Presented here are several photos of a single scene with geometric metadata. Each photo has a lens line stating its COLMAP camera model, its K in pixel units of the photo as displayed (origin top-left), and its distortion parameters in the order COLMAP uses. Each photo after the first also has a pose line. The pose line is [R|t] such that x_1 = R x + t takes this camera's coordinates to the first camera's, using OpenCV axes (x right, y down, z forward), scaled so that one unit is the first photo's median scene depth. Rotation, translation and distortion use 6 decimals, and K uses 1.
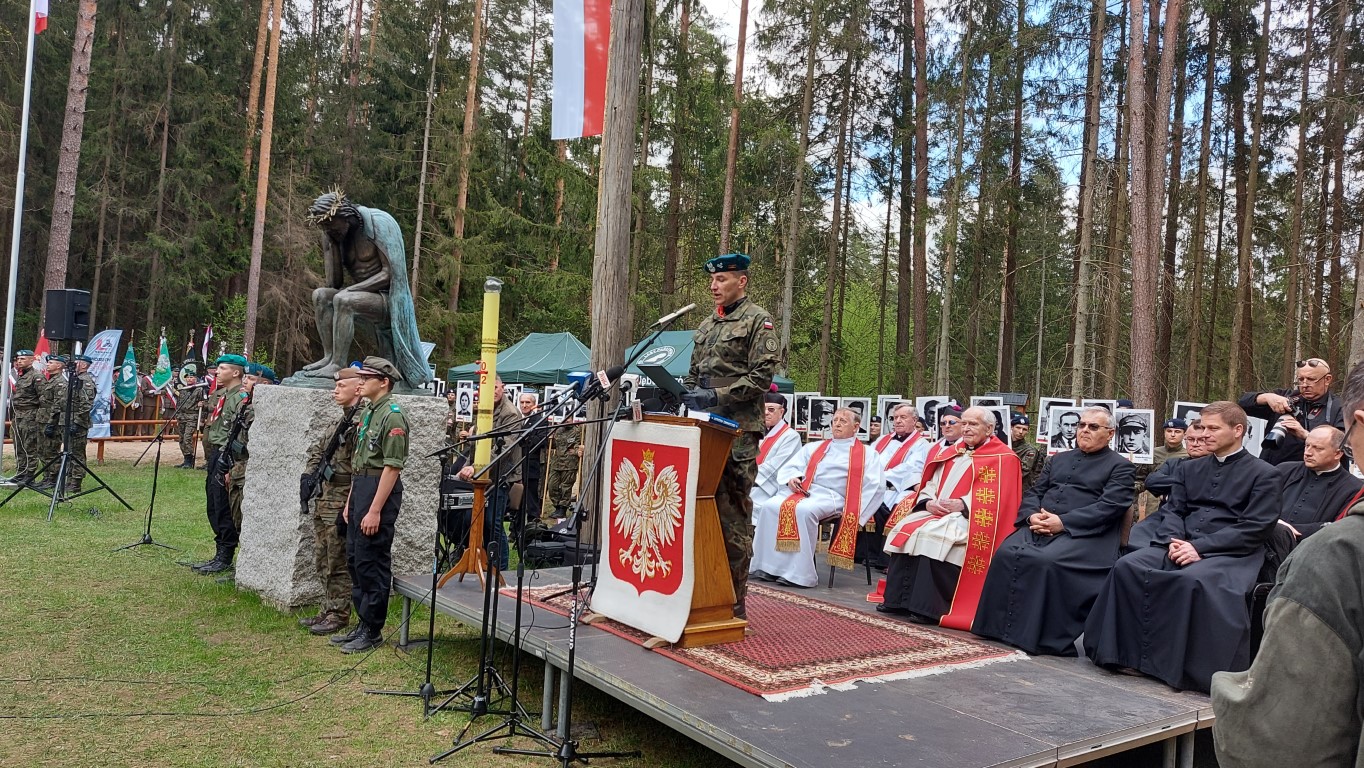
lens RADIAL K [[985.0, 0, 687.6], [0, 985.0, 386.2], [0, 0, 1]] dist [0.108604, -0.105100]
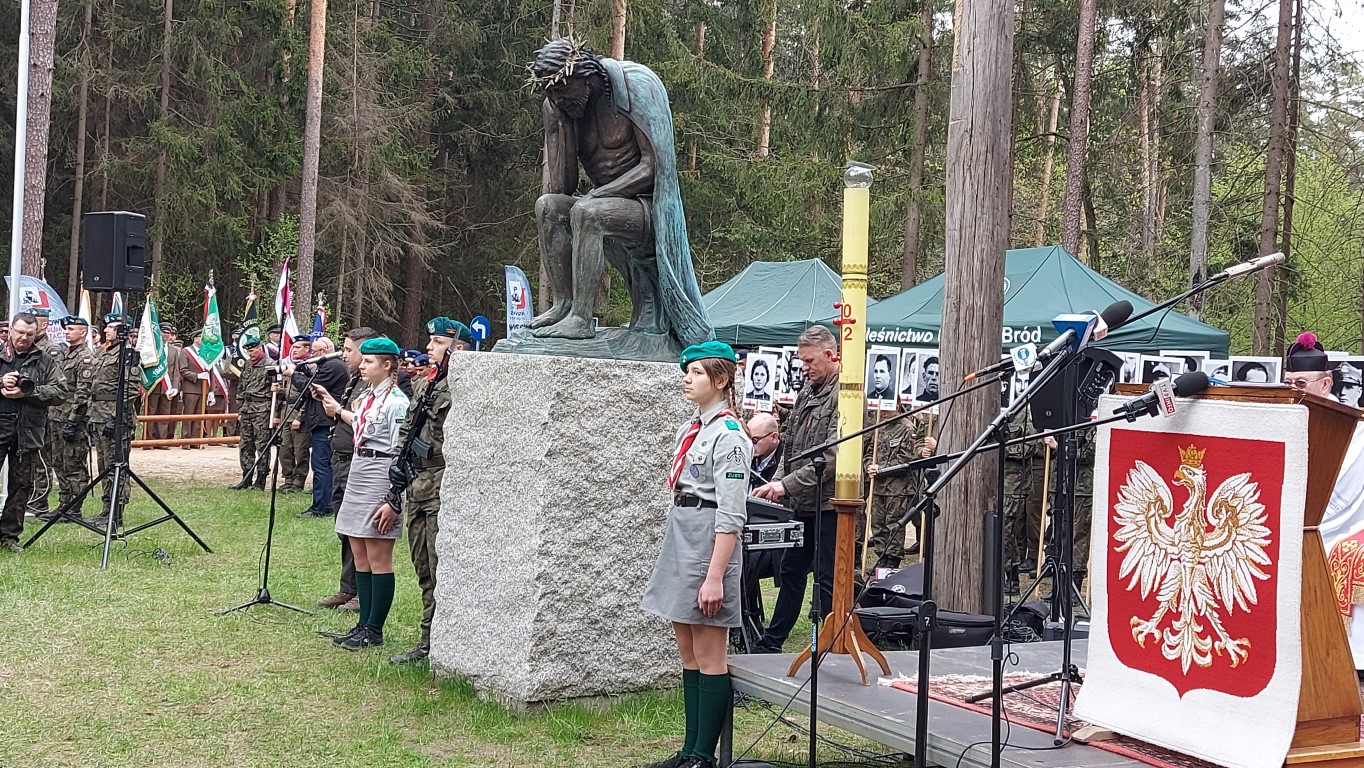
lens RADIAL K [[1660.0, 0, 685.2], [0, 1660.0, 389.3], [0, 0, 1]] dist [0.118868, 0.000000]
pose [[0.985938, -0.016671, -0.166281, -0.031571], [0.020603, 0.999547, 0.021948, 0.000613], [0.165839, -0.025065, 0.985834, -0.003238]]
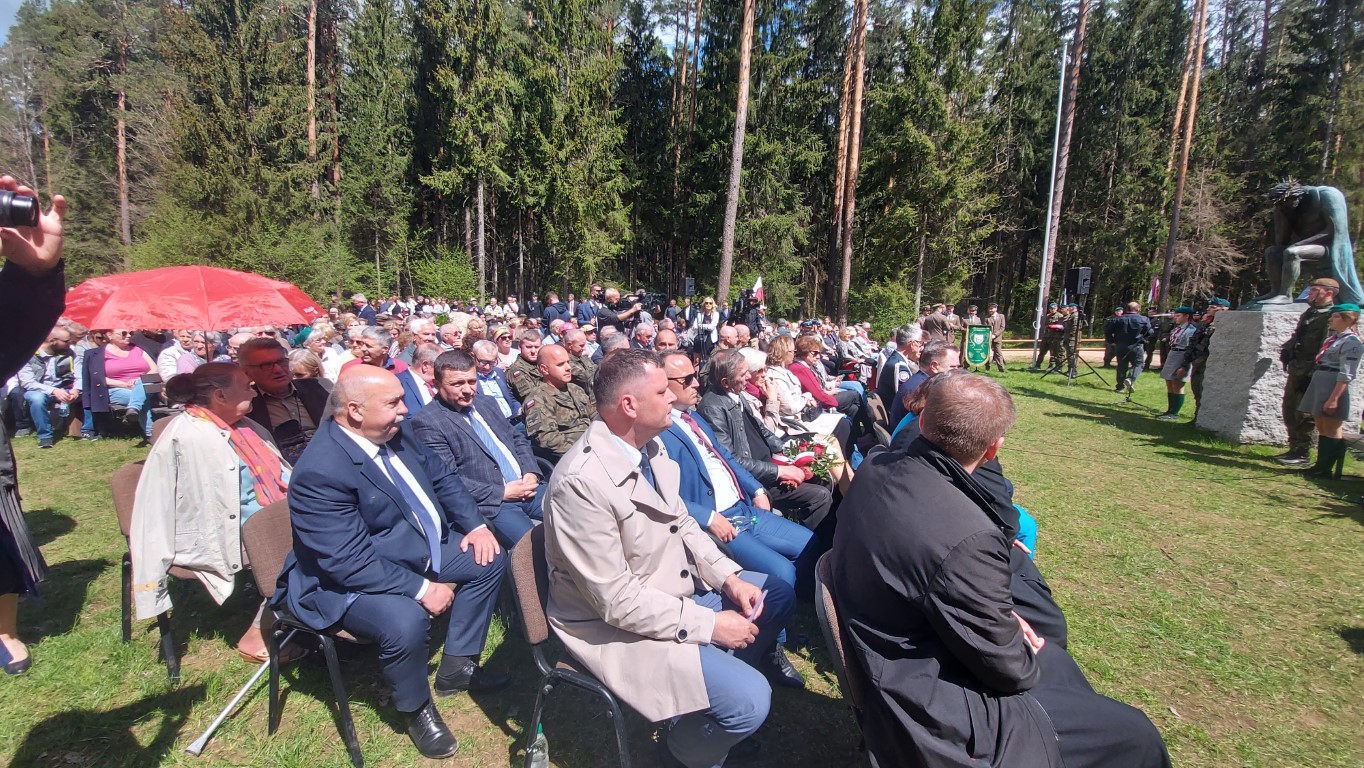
lens RADIAL K [[548.8, 0, 687.8], [0, 548.8, 381.6], [0, 0, 1]] dist [-0.003509, -0.006002]
pose [[0.441808, 0.056882, -0.895305, -0.000500], [0.037357, 0.995956, 0.081712, 0.002360], [0.896332, -0.069547, 0.437896, -0.057117]]
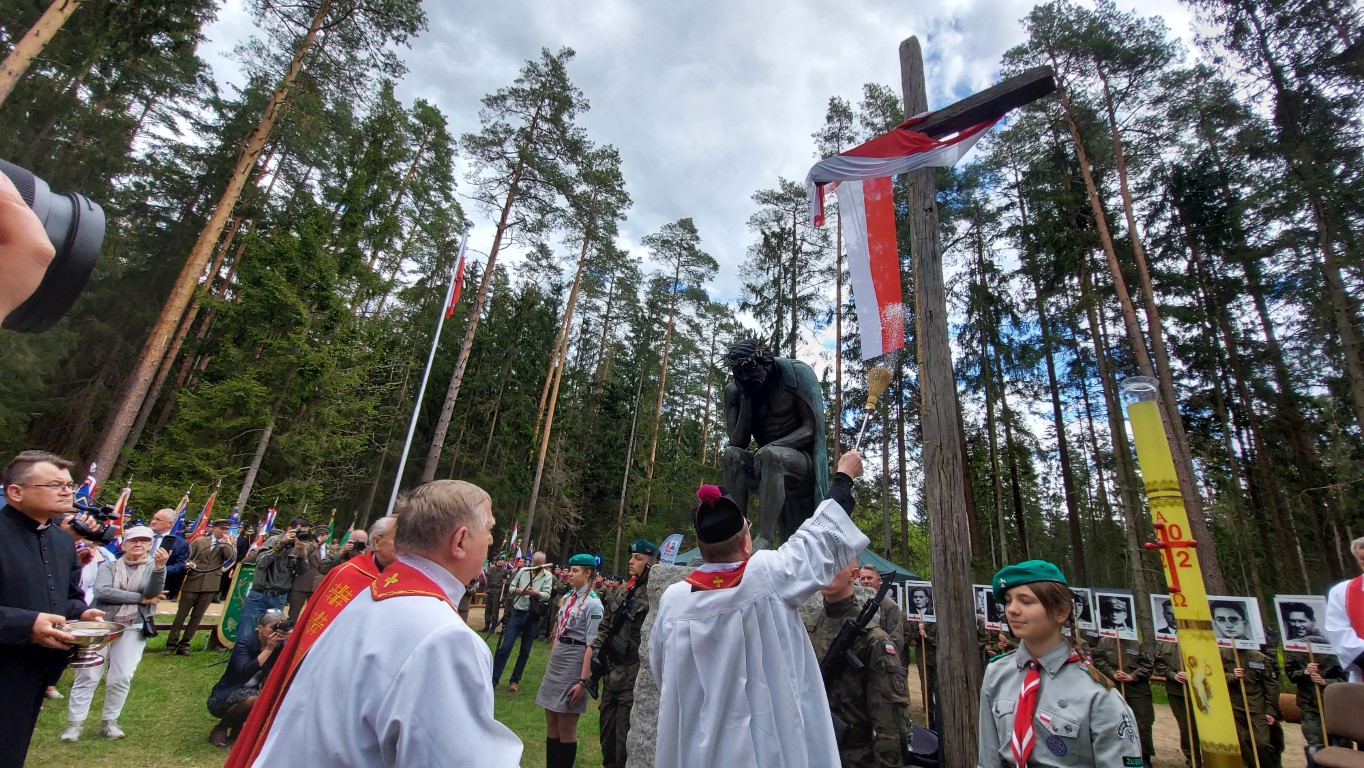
lens RADIAL K [[548.8, 0, 692.4], [0, 548.8, 388.0], [0, 0, 1]] dist [-0.003509, -0.006002]
pose [[0.994719, -0.008883, -0.102247, -0.099849], [-0.024811, 0.945884, -0.323554, 0.001637], [0.099588, 0.324383, 0.940669, 0.154581]]
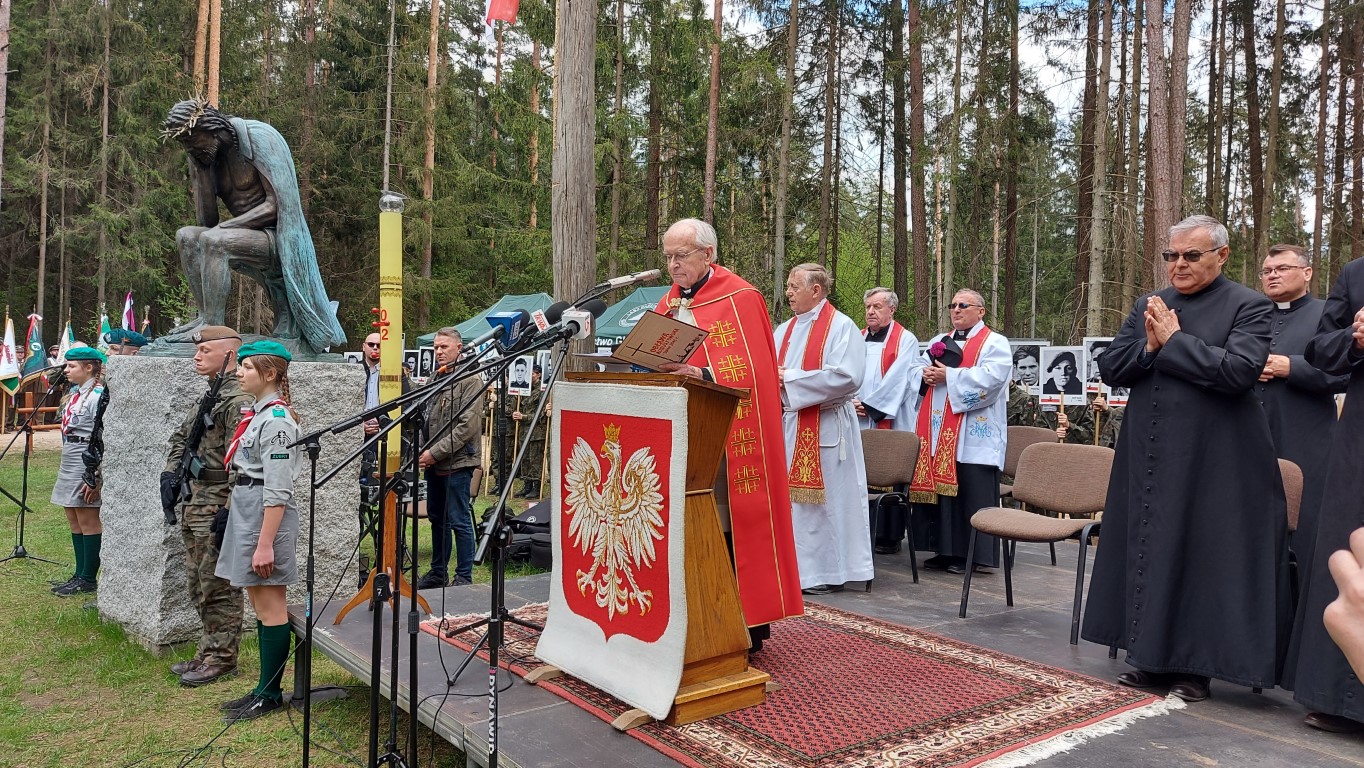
lens RADIAL K [[985.0, 0, 690.6], [0, 985.0, 386.0], [0, 0, 1]] dist [0.108604, -0.105100]
pose [[0.999111, -0.040418, 0.011964, 0.001303], [0.039942, 0.998493, 0.037632, 0.002869], [-0.013467, -0.037121, 0.999220, 0.061977]]
